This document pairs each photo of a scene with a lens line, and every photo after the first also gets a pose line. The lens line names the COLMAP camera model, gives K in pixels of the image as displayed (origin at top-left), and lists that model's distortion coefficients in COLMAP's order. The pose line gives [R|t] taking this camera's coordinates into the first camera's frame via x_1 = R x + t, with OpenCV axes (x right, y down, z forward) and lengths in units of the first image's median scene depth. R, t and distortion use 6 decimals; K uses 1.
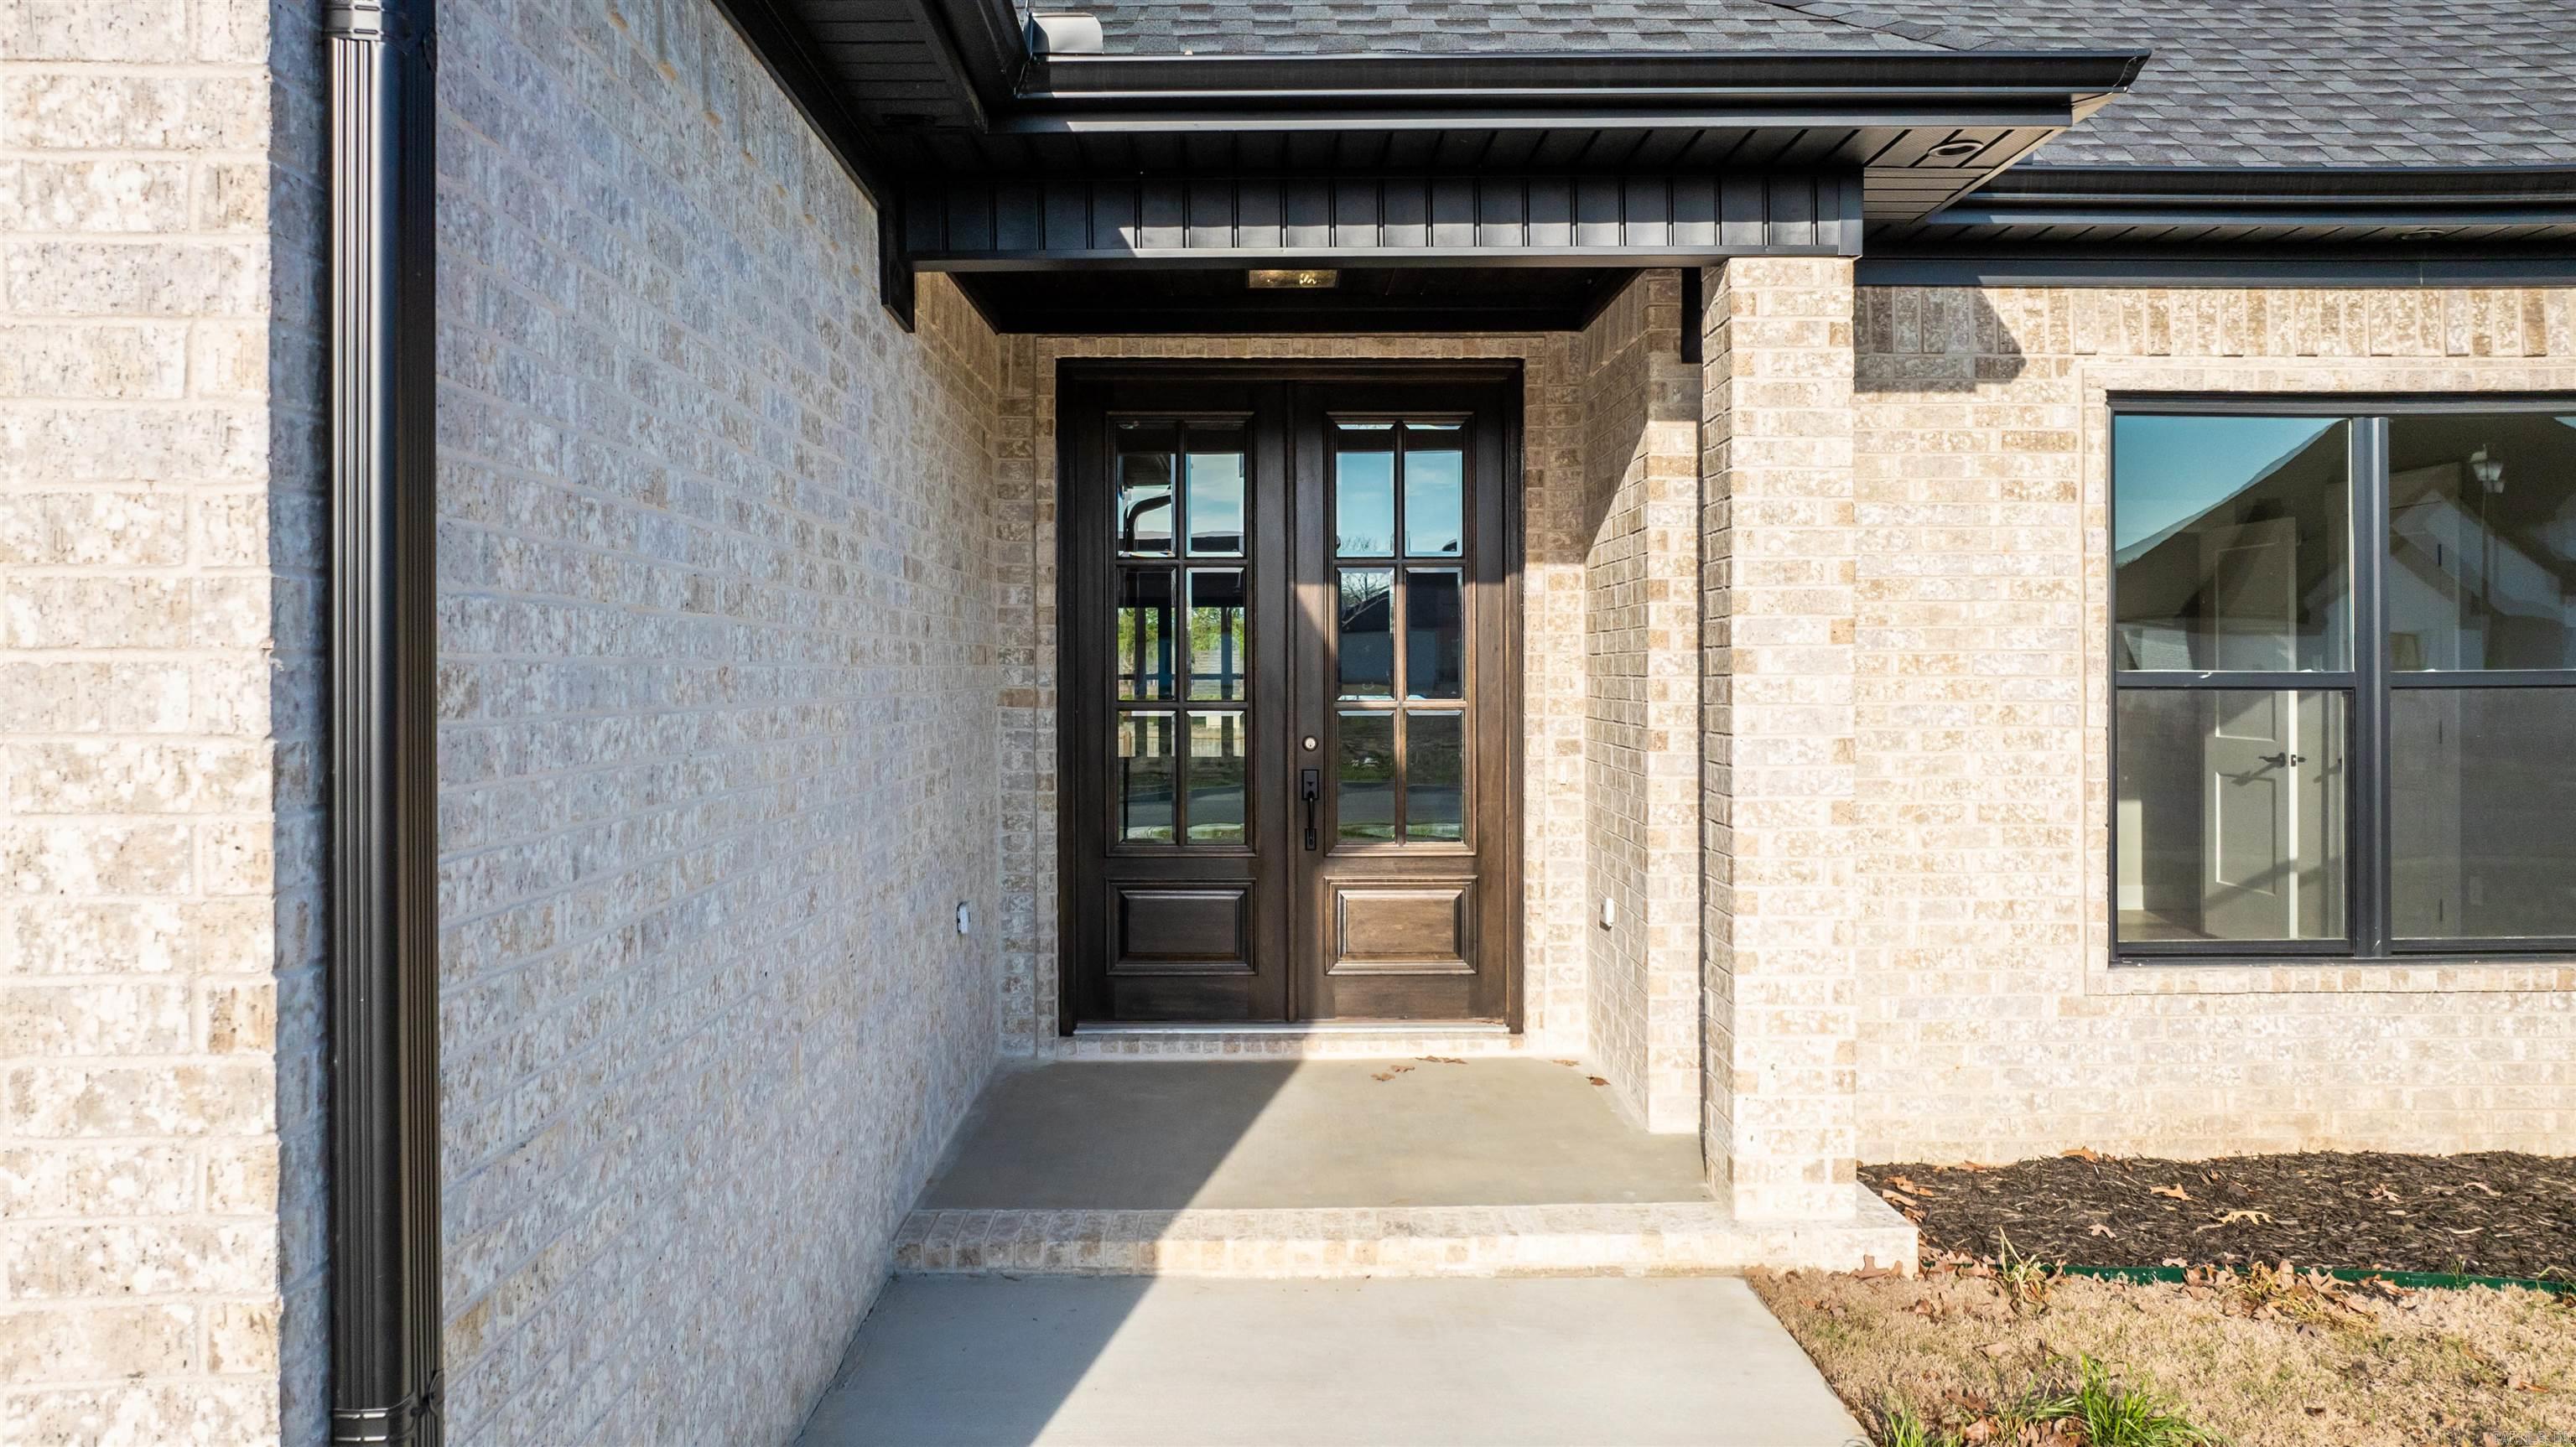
lens RADIAL K [[1963.9, 0, 1223.8], [0, 1963.9, 714.2], [0, 0, 1]] dist [-0.012660, -0.002400]
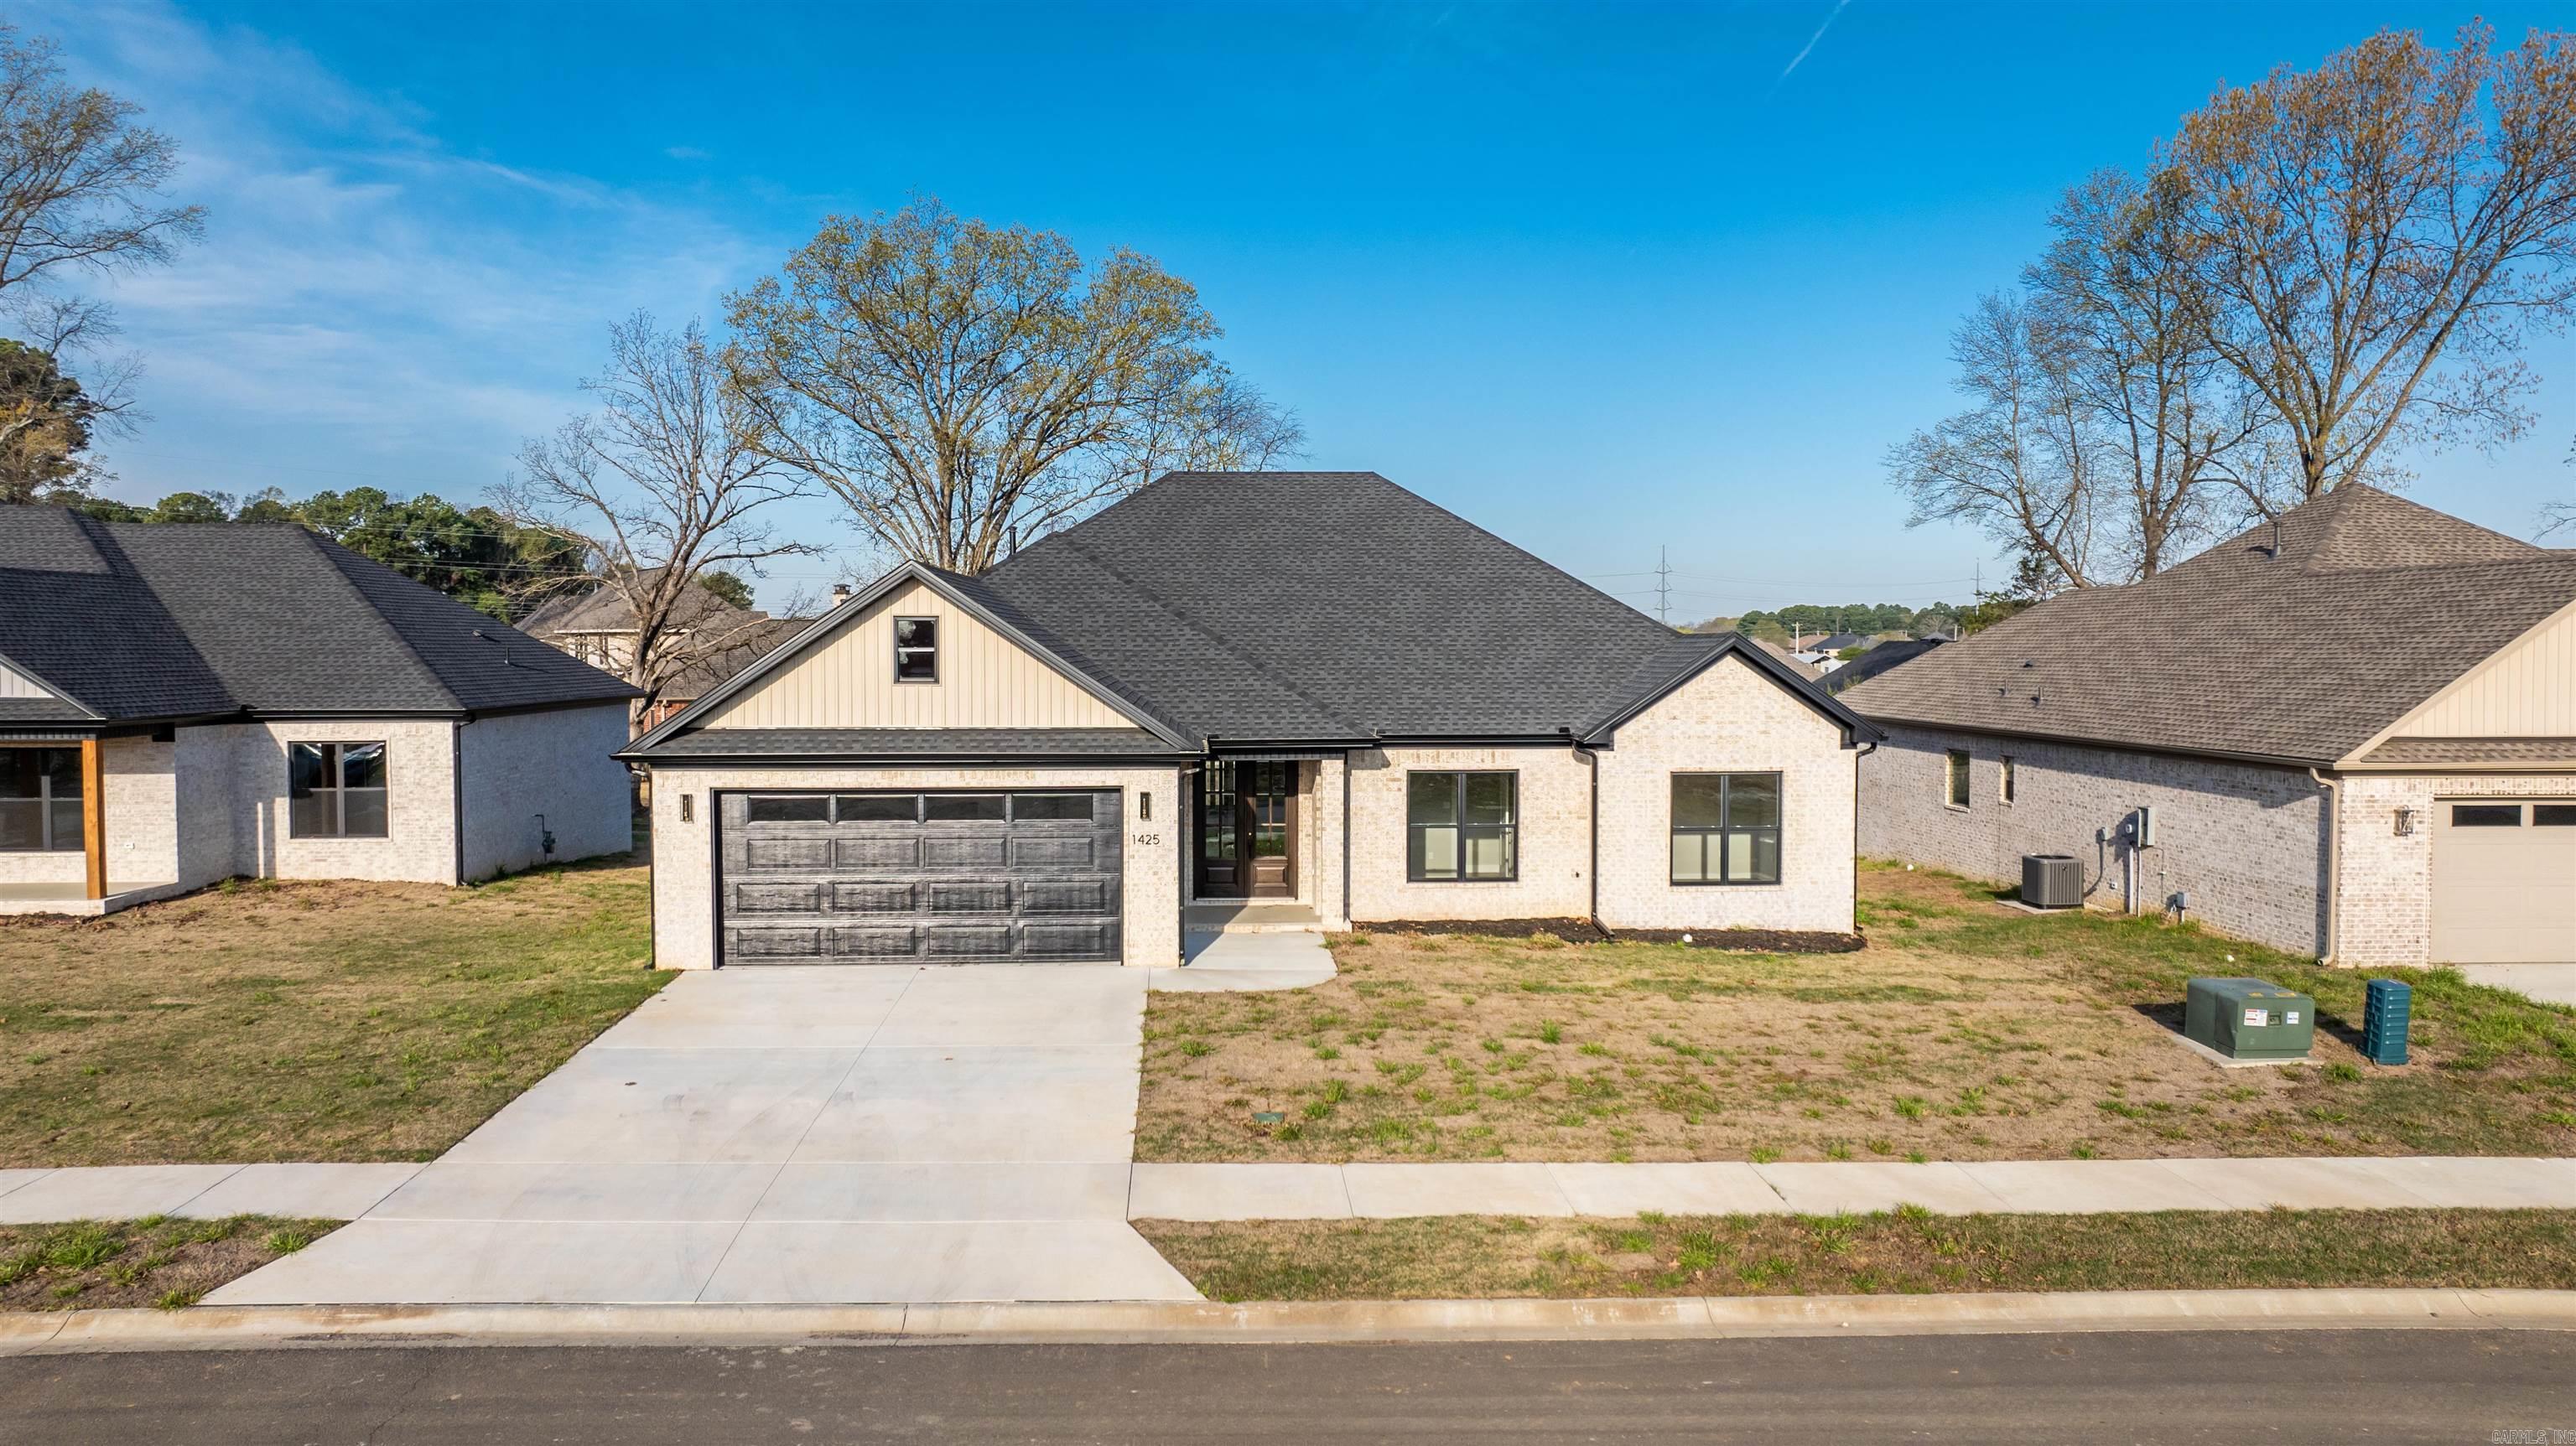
lens RADIAL K [[1825.7, 0, 1267.7], [0, 1825.7, 723.9], [0, 0, 1]] dist [-0.013841, -0.004690]
pose [[0.998799, -0.000017, 0.049002, -0.138162], [-0.001192, 0.999695, 0.024653, -0.396232], [-0.048987, -0.024682, 0.998494, -3.664472]]
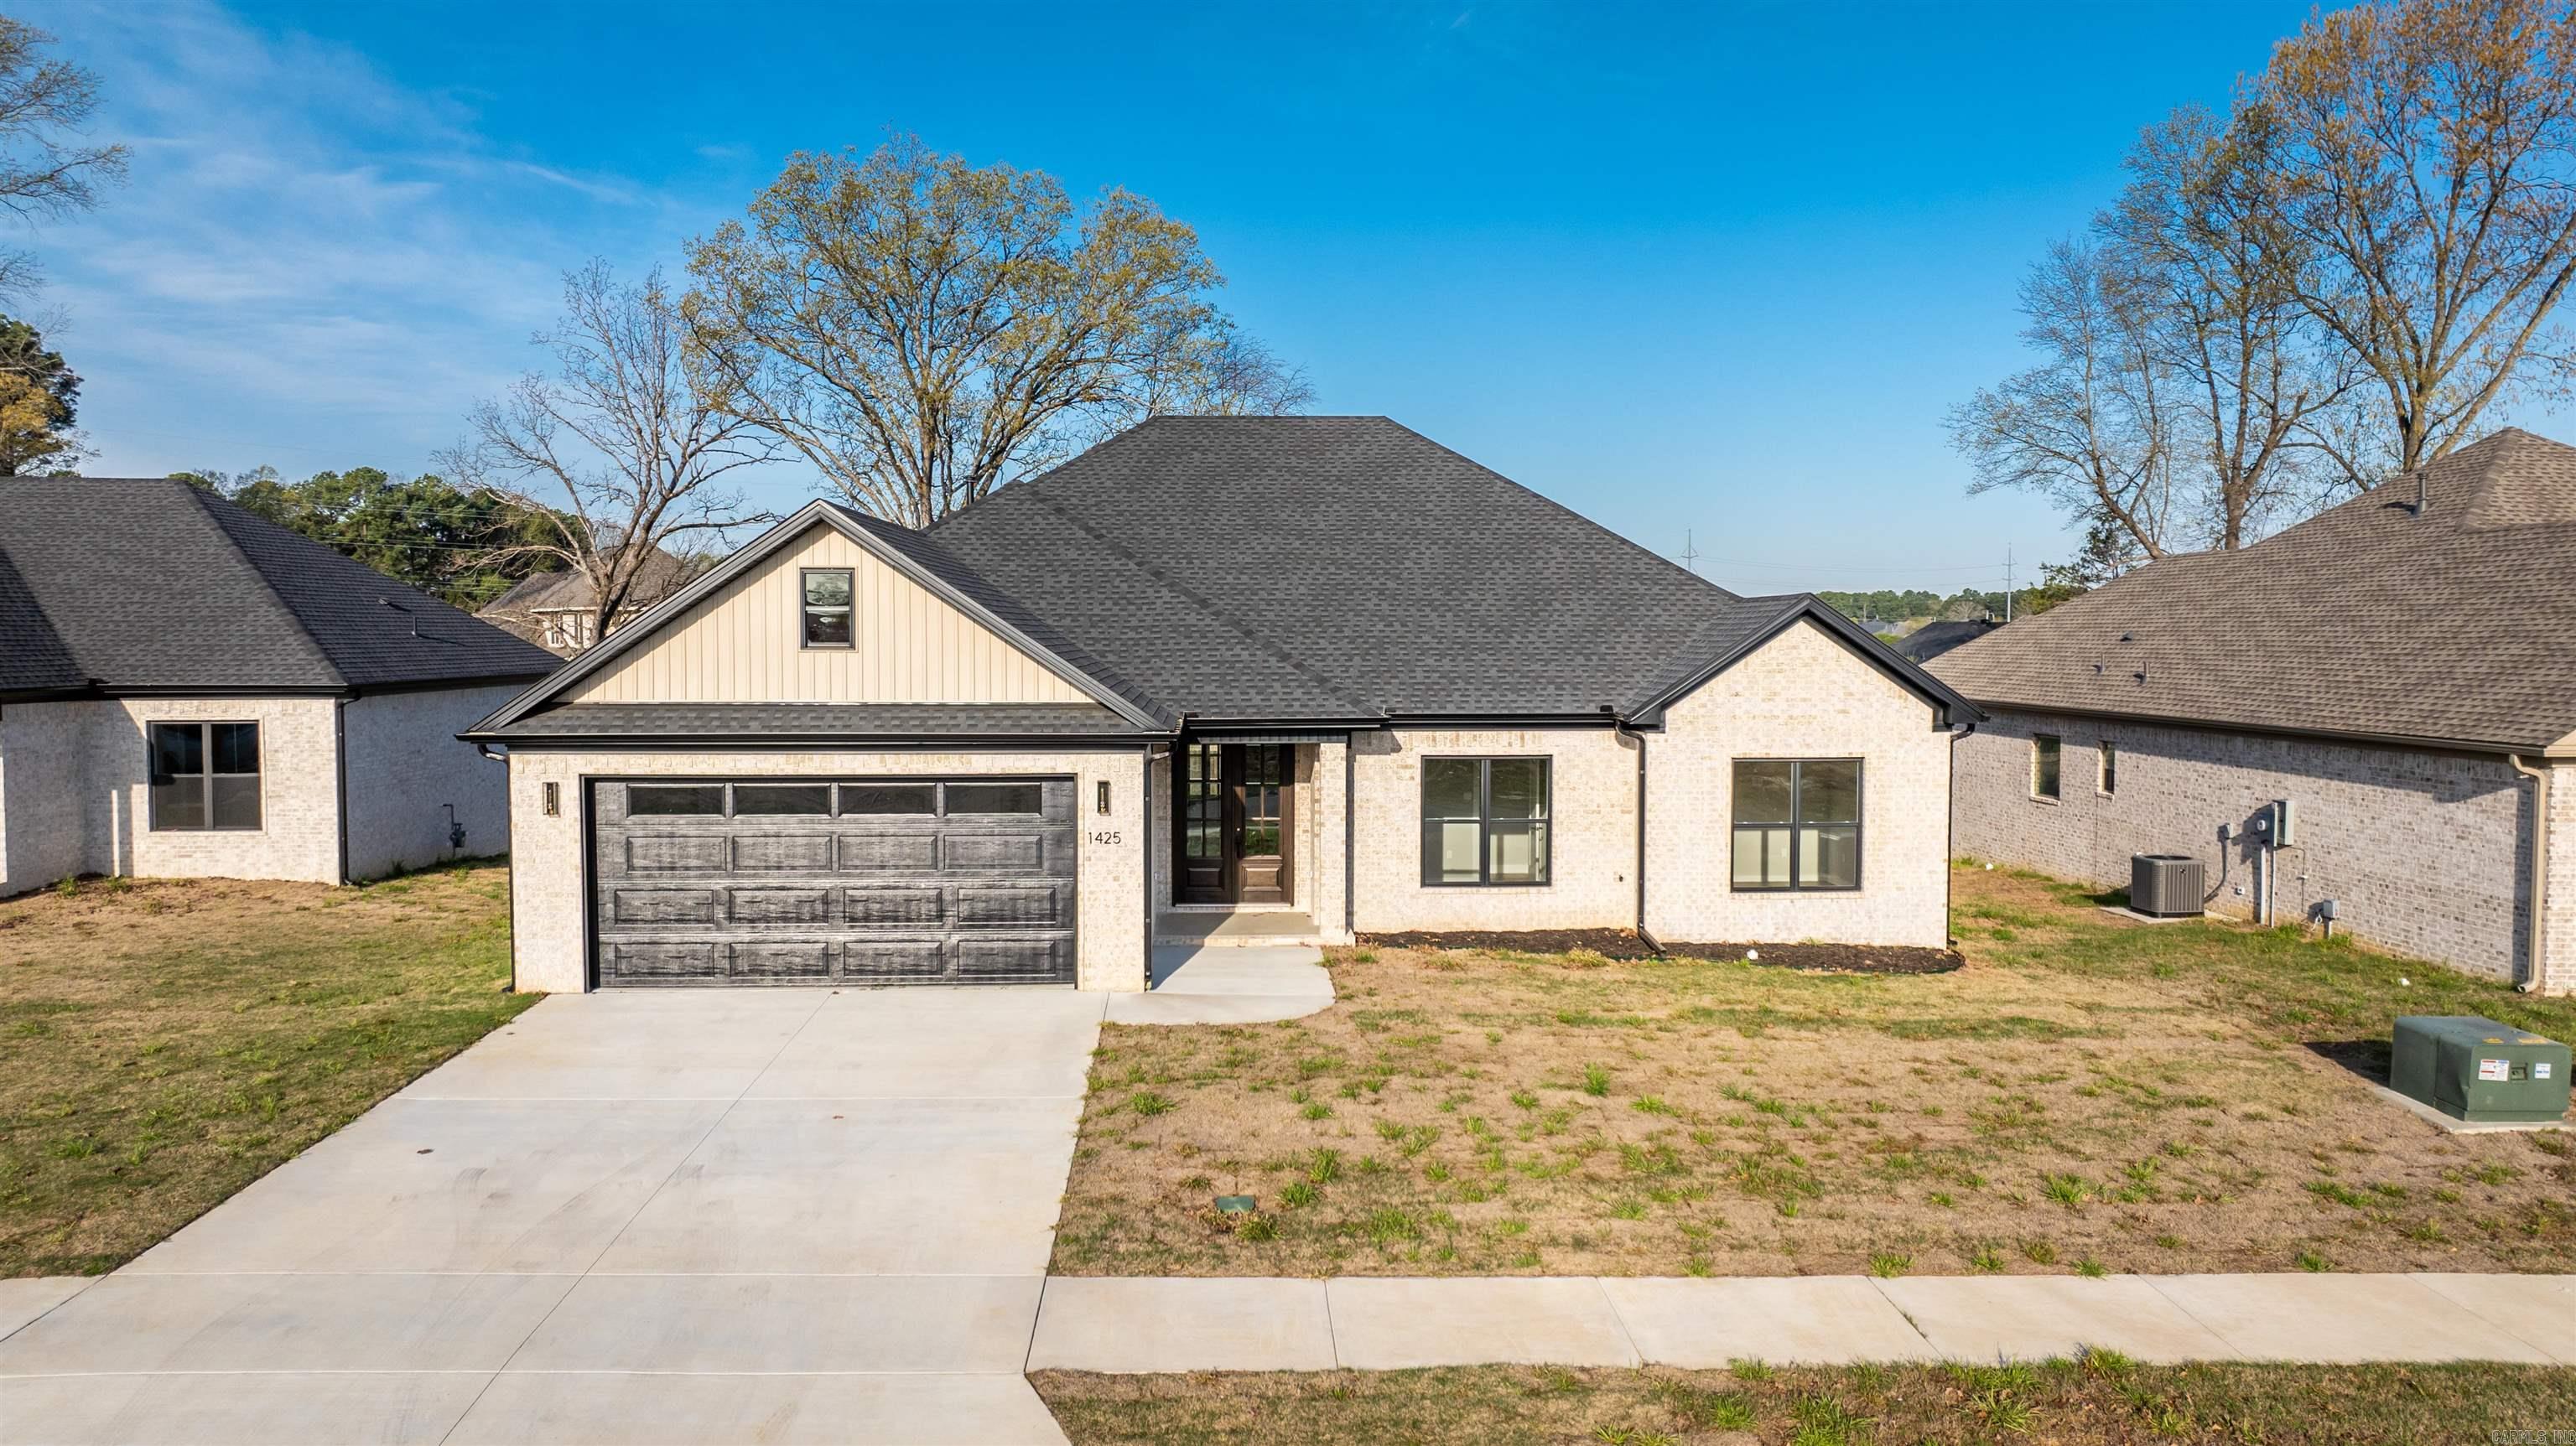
lens RADIAL K [[1825.7, 0, 1267.7], [0, 1825.7, 723.9], [0, 0, 1]] dist [-0.013841, -0.004690]
pose [[0.999300, 0.001274, 0.037388, -0.036454], [-0.002451, 0.999502, 0.031453, -0.356333], [-0.037330, -0.031523, 0.998806, -2.981768]]
